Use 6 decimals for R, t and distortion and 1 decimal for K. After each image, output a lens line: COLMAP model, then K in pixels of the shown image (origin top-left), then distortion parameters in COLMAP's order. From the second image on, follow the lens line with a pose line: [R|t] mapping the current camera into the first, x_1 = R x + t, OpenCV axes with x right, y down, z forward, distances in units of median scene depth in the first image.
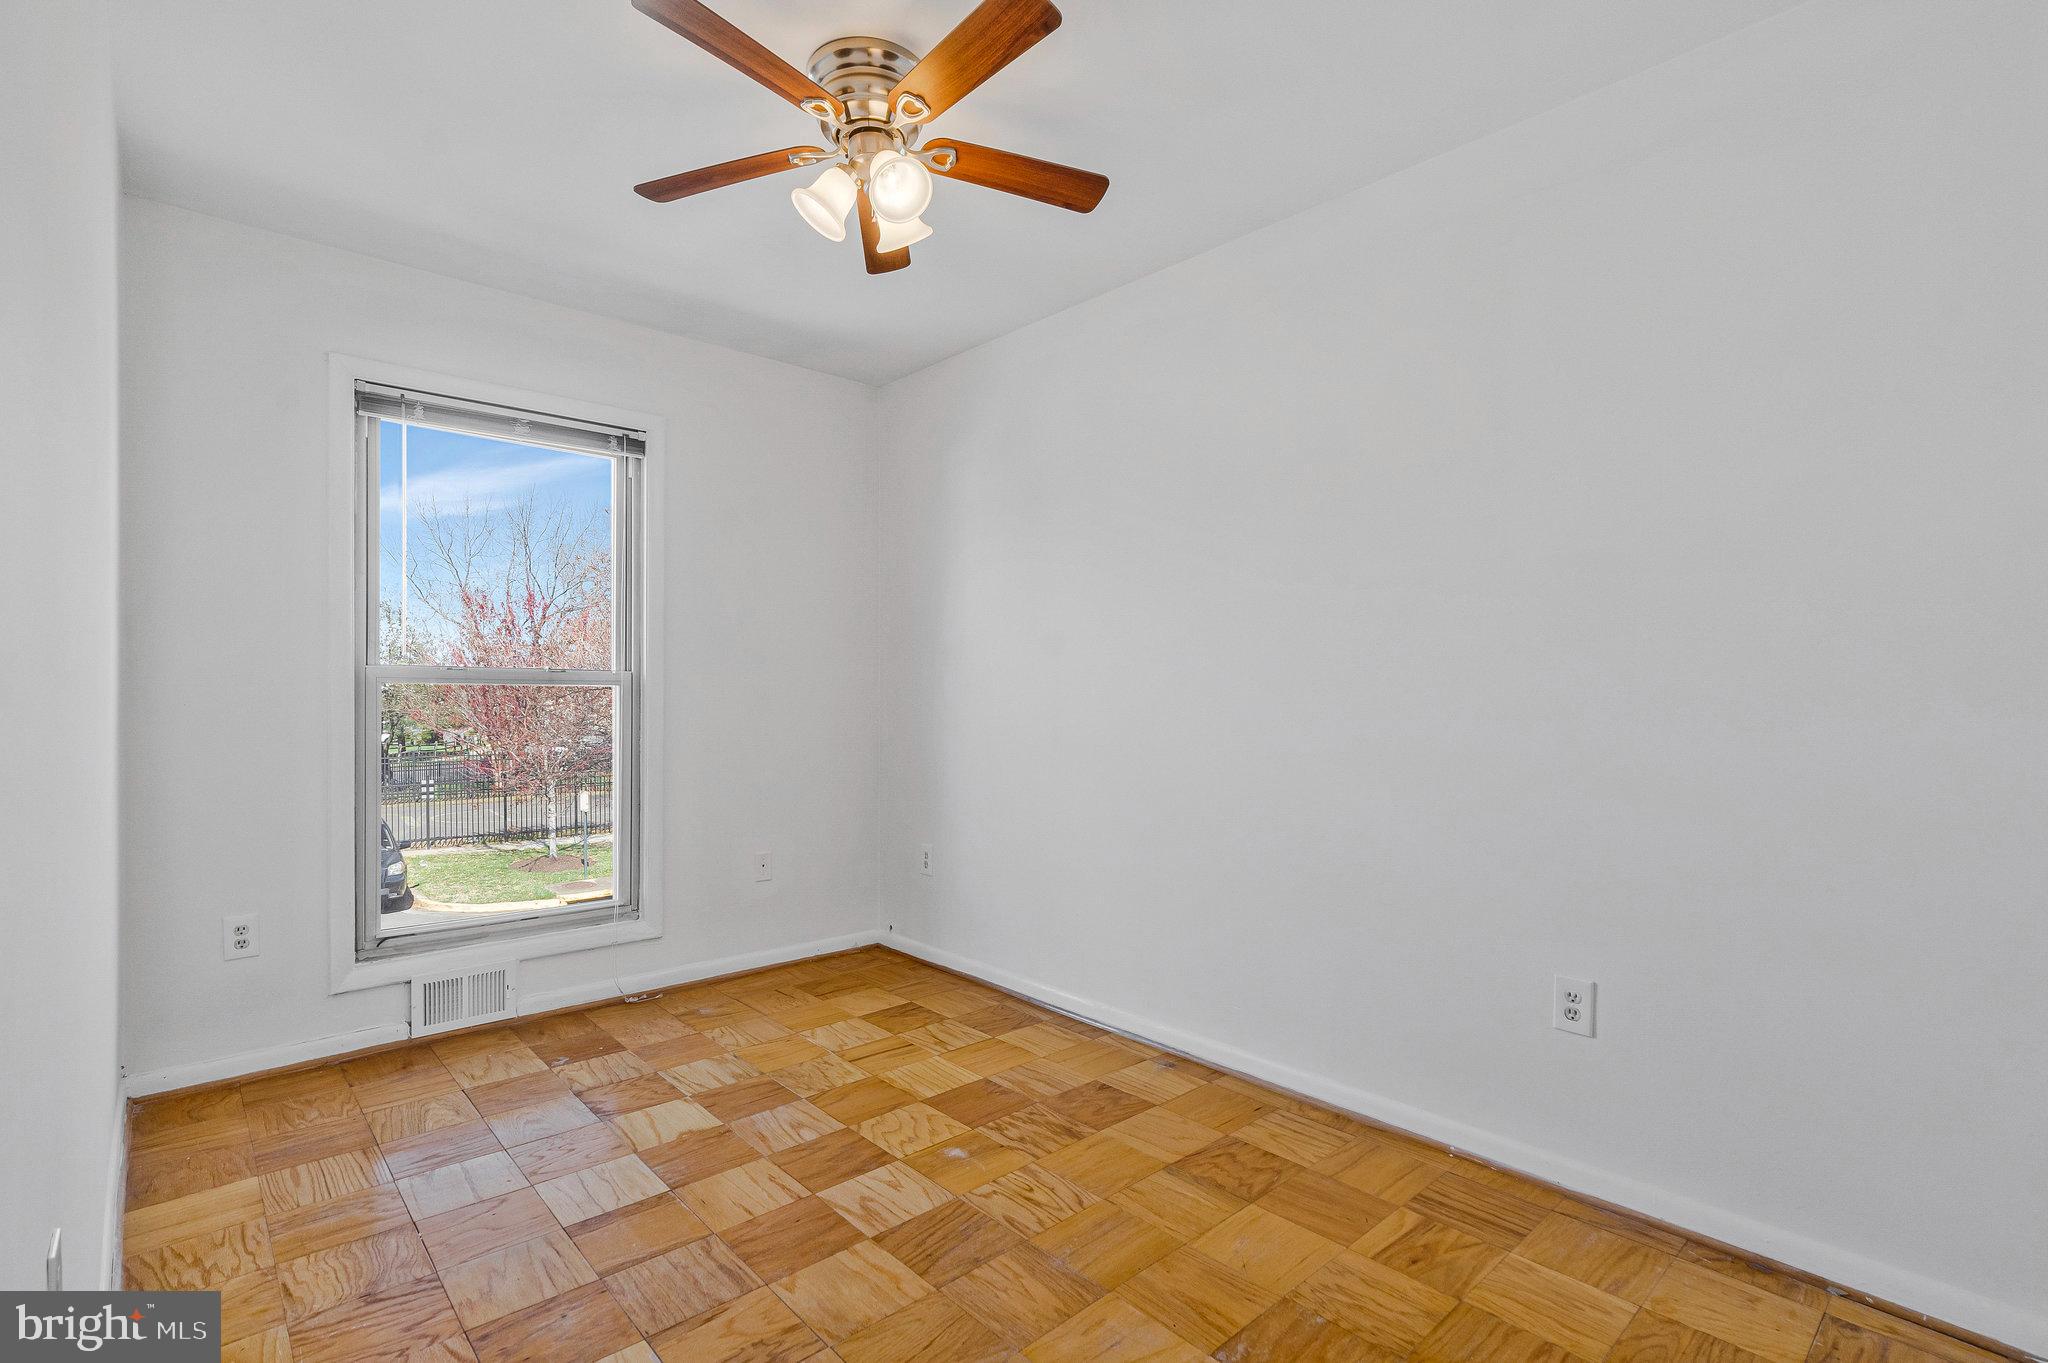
lens RADIAL K [[957.9, 0, 1026.2], [0, 957.9, 691.0], [0, 0, 1]] dist [-0.004486, 0.002046]
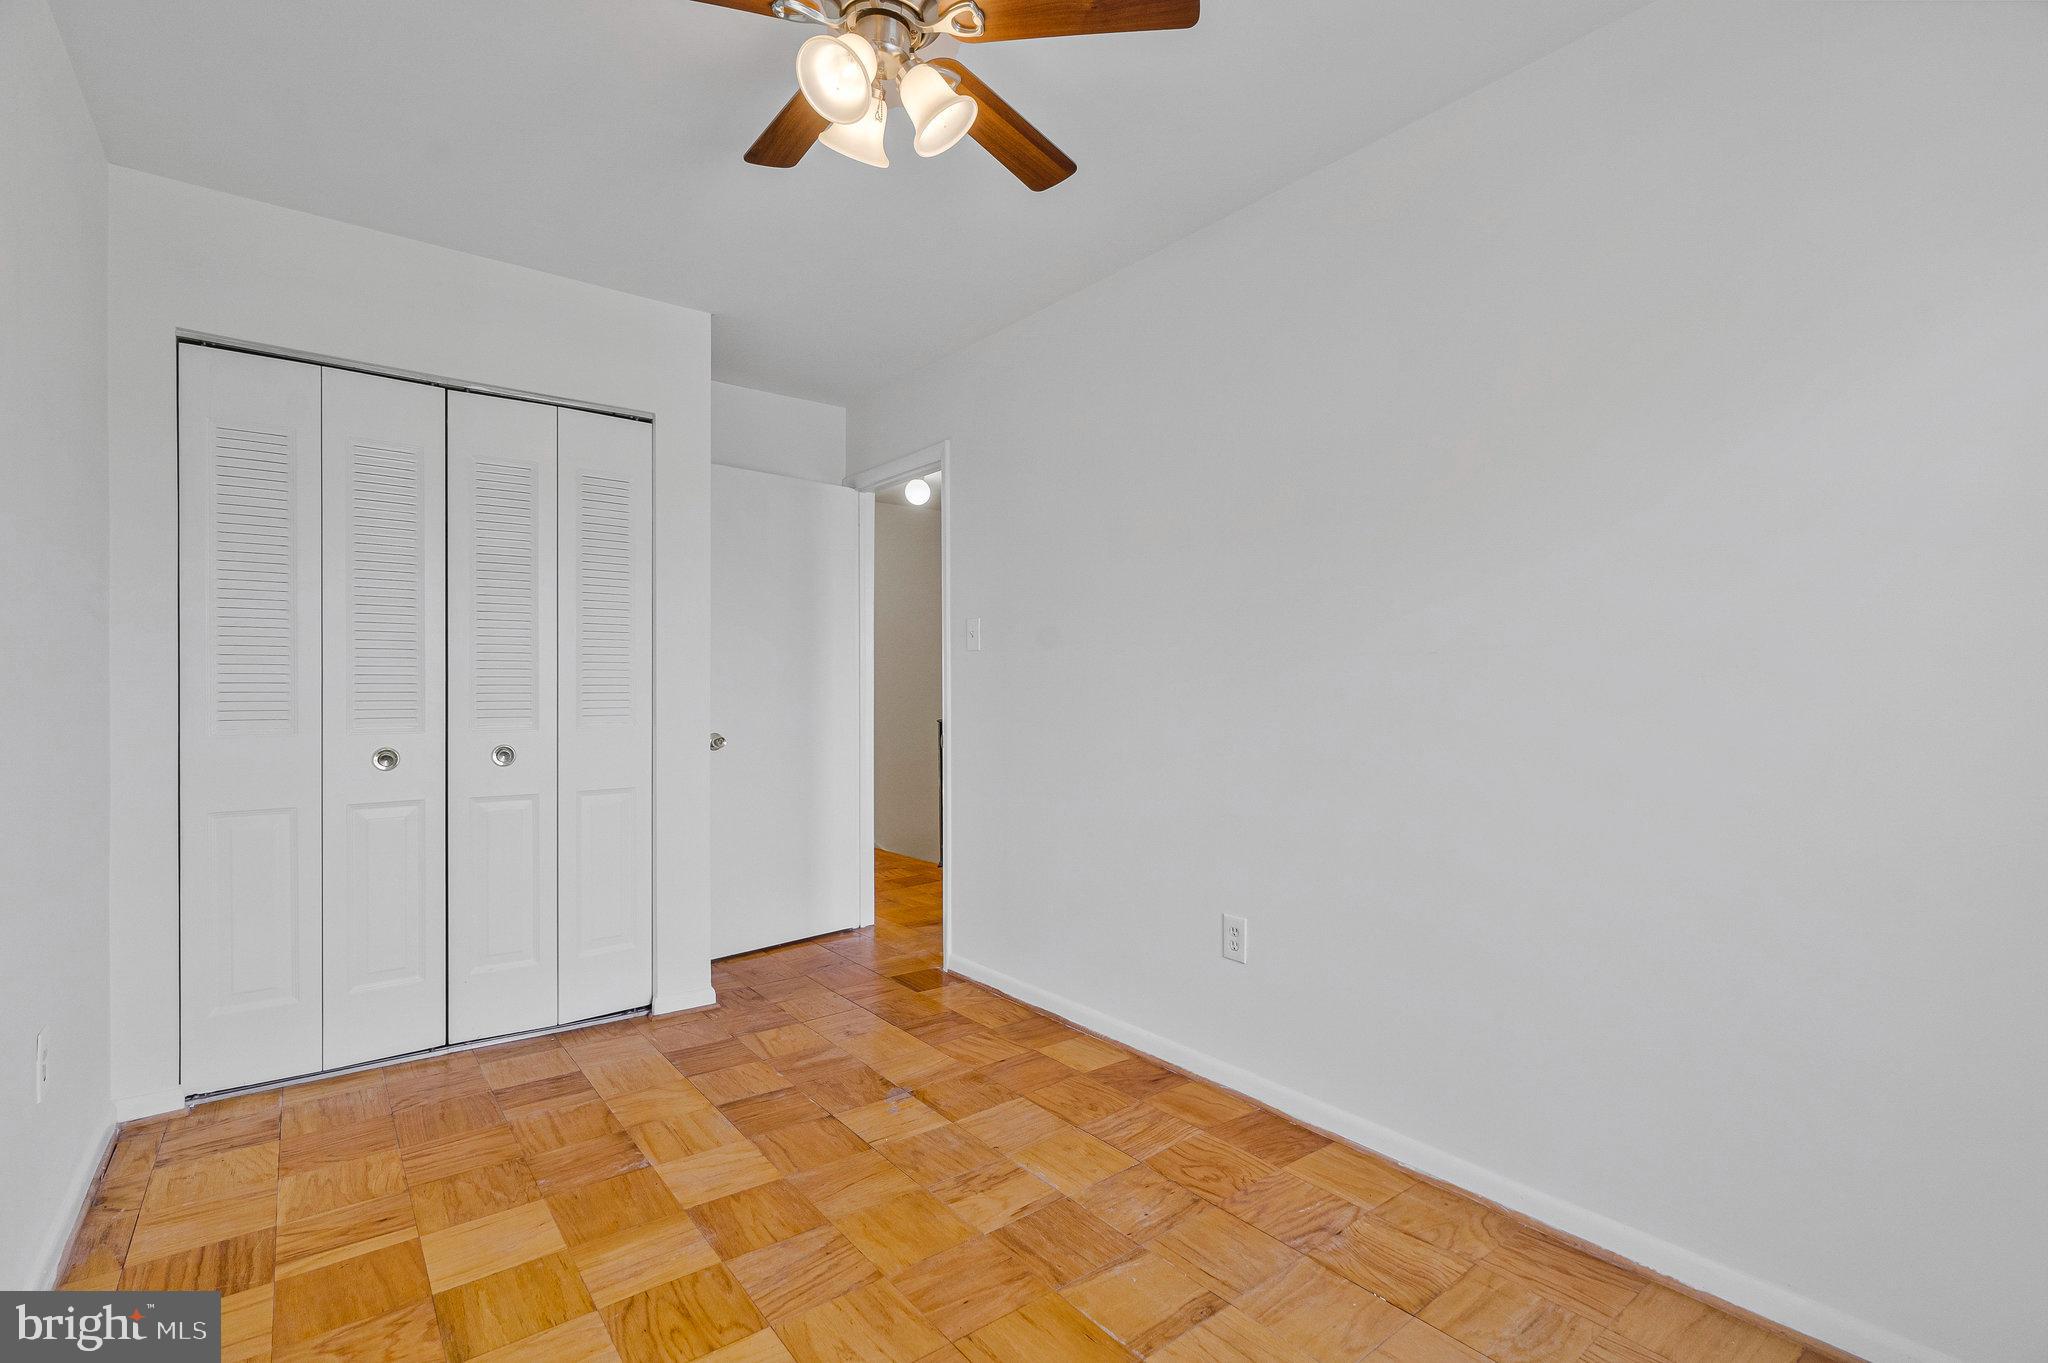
lens RADIAL K [[957.9, 0, 1024.4], [0, 957.9, 677.2], [0, 0, 1]] dist [-0.004486, 0.002046]
pose [[-0.996932, -0.007208, 0.077944, -0.385448], [-0.007258, 0.999974, -0.000364, -0.011444], [-0.077939, -0.000929, -0.996958, 2.015368]]
